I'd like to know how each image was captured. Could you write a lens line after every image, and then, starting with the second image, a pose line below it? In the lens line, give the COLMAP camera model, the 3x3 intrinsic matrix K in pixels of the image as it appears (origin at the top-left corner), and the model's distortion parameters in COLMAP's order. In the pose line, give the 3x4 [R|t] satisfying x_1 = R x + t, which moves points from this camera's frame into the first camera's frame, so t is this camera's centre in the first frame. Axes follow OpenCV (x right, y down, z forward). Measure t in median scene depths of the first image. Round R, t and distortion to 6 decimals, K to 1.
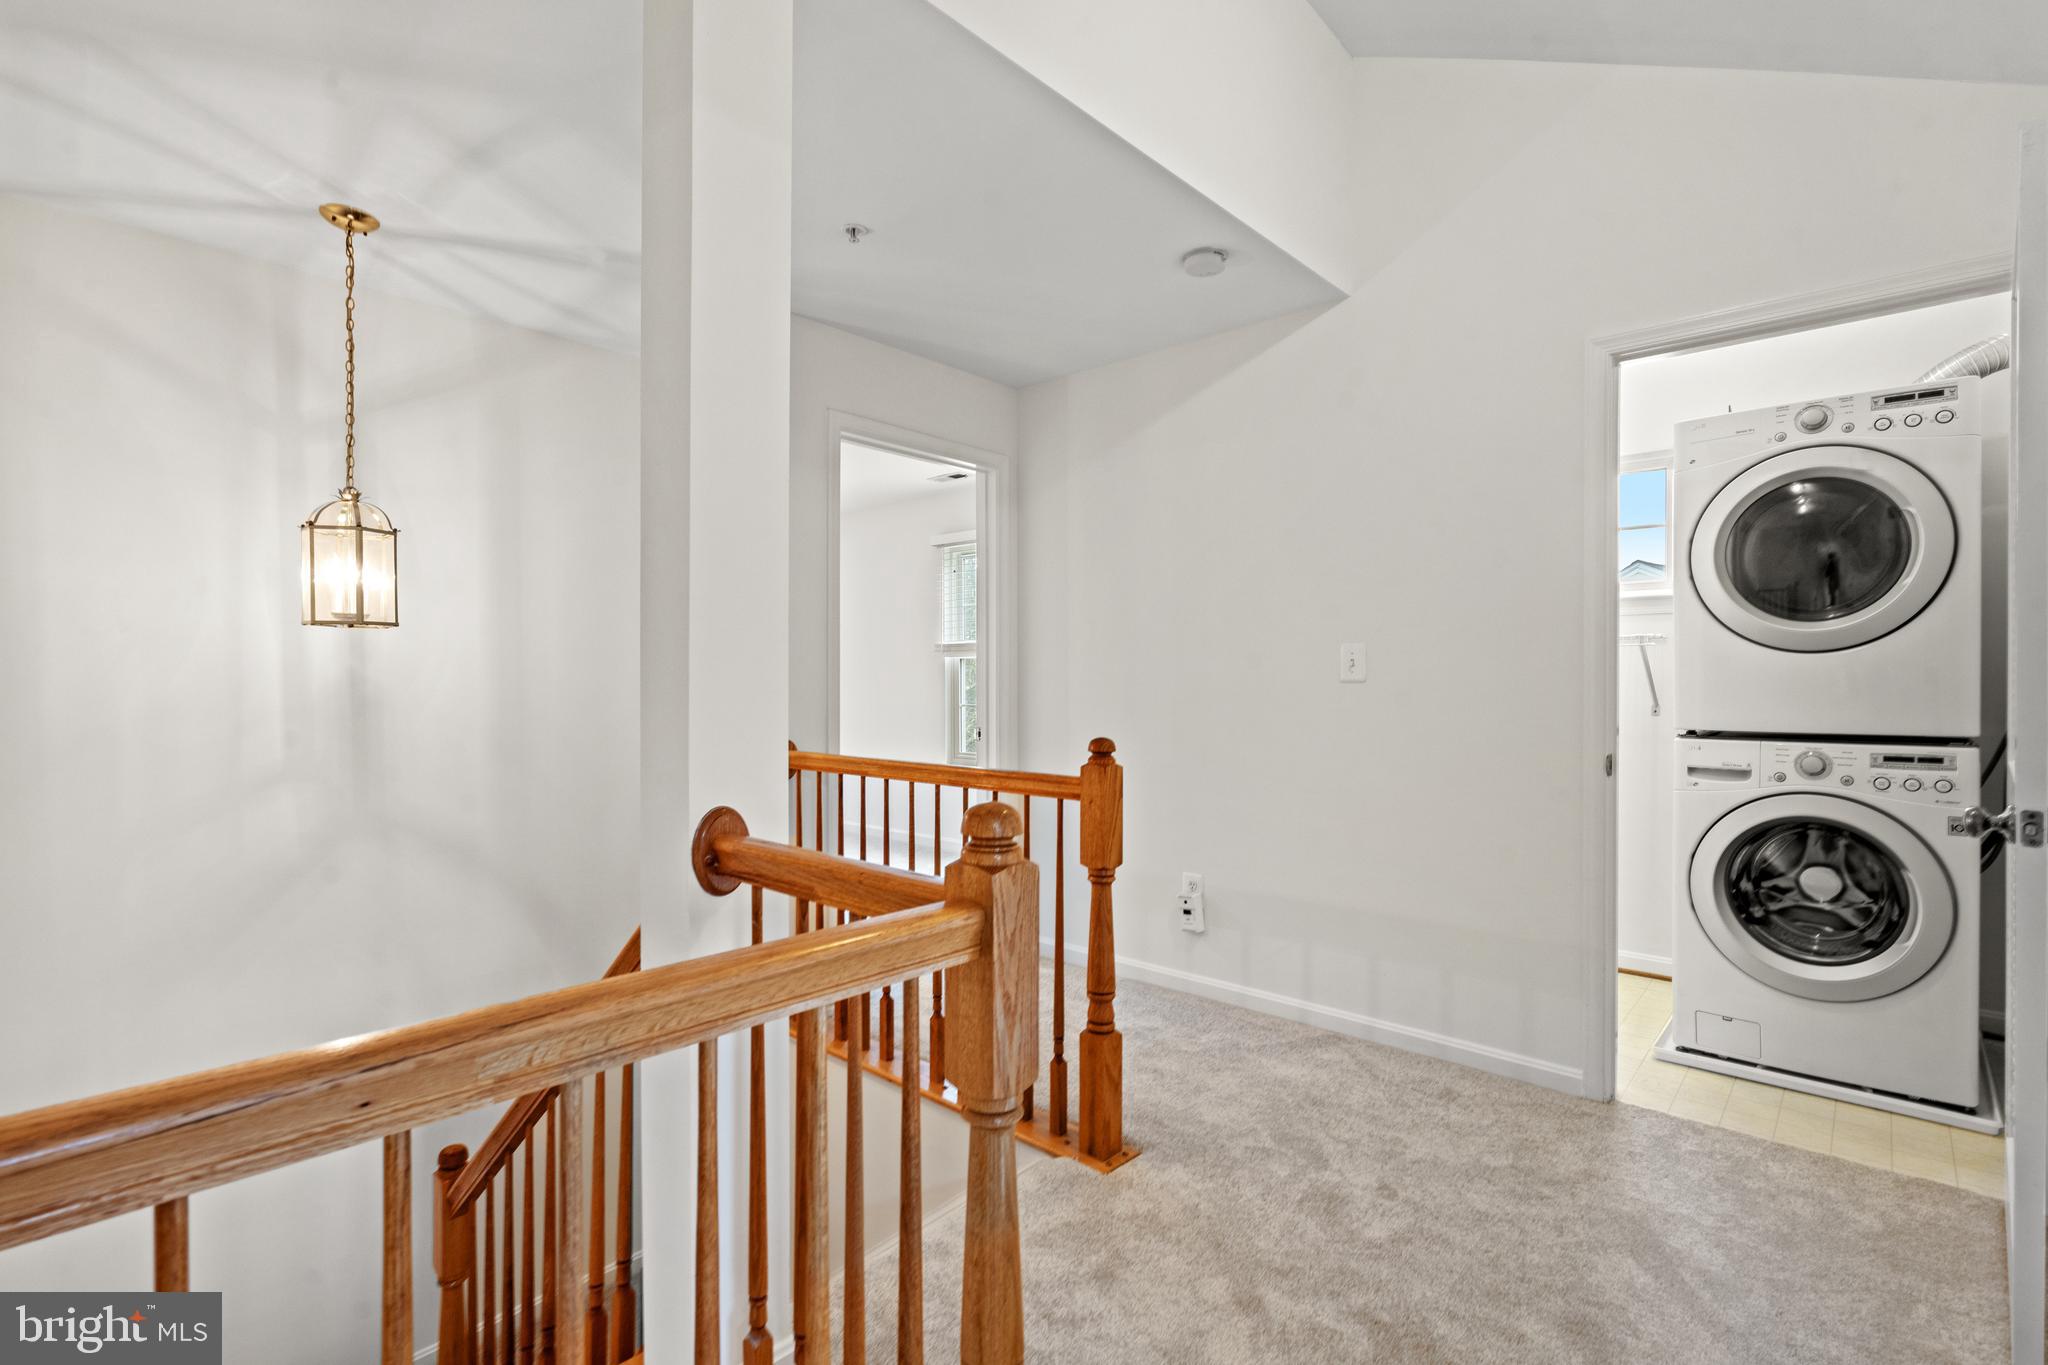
lens RADIAL K [[916.5, 0, 1012.3], [0, 916.5, 680.2], [0, 0, 1]] dist [-0.001052, 0.001069]
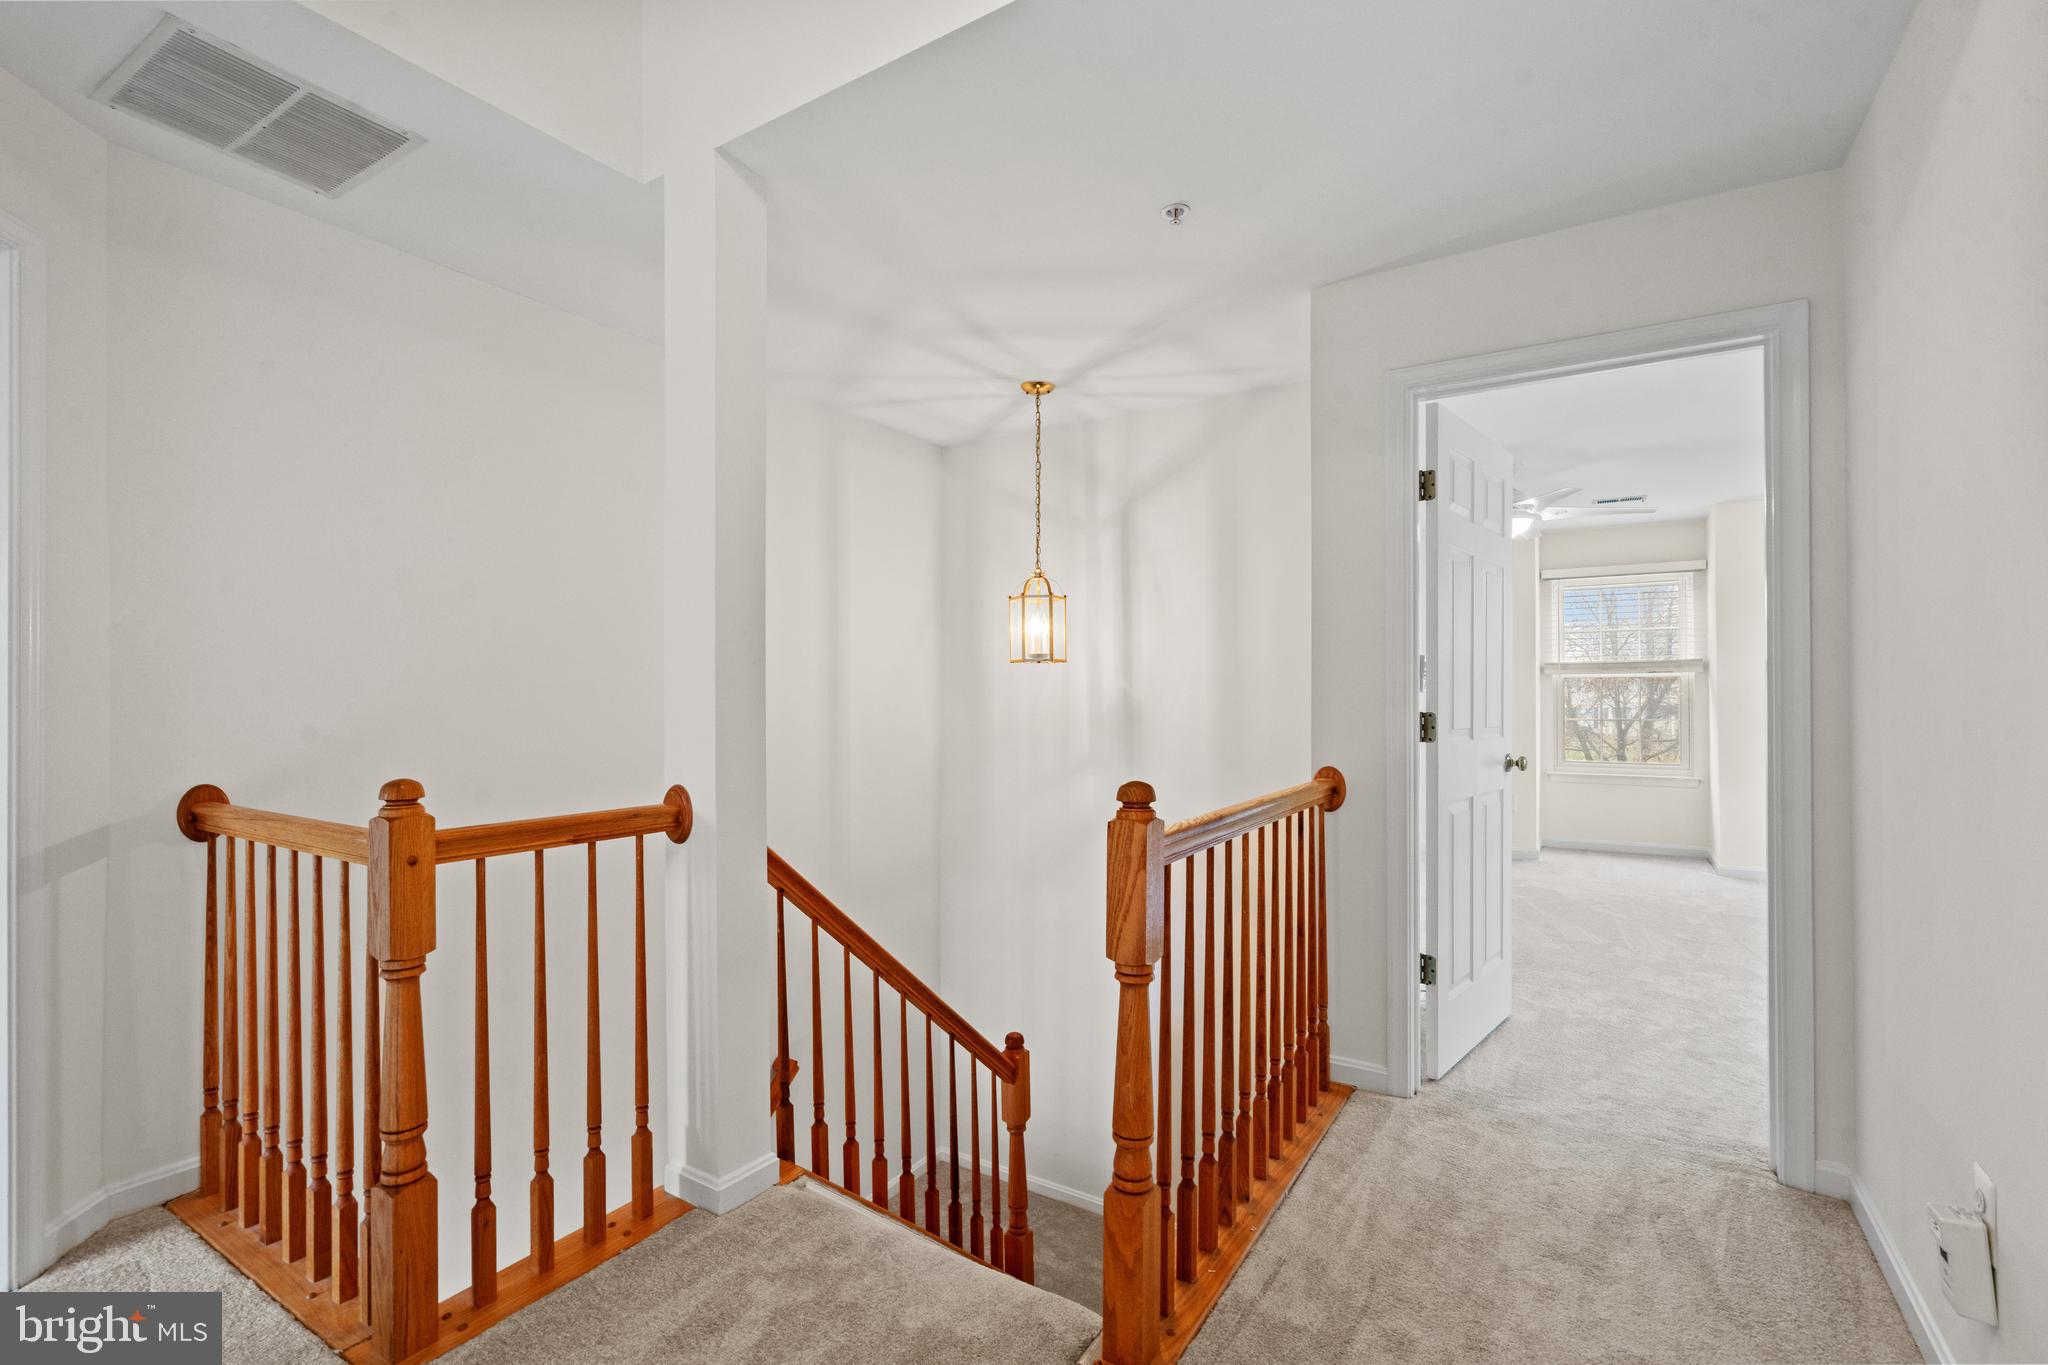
lens RADIAL K [[916.5, 0, 1012.3], [0, 916.5, 680.2], [0, 0, 1]] dist [-0.001052, 0.001069]
pose [[0.165934, -0.012499, -0.986058, 0.726227], [-0.016392, 0.999747, -0.015431, -0.007158], [0.986001, 0.018724, 0.165687, 0.724004]]
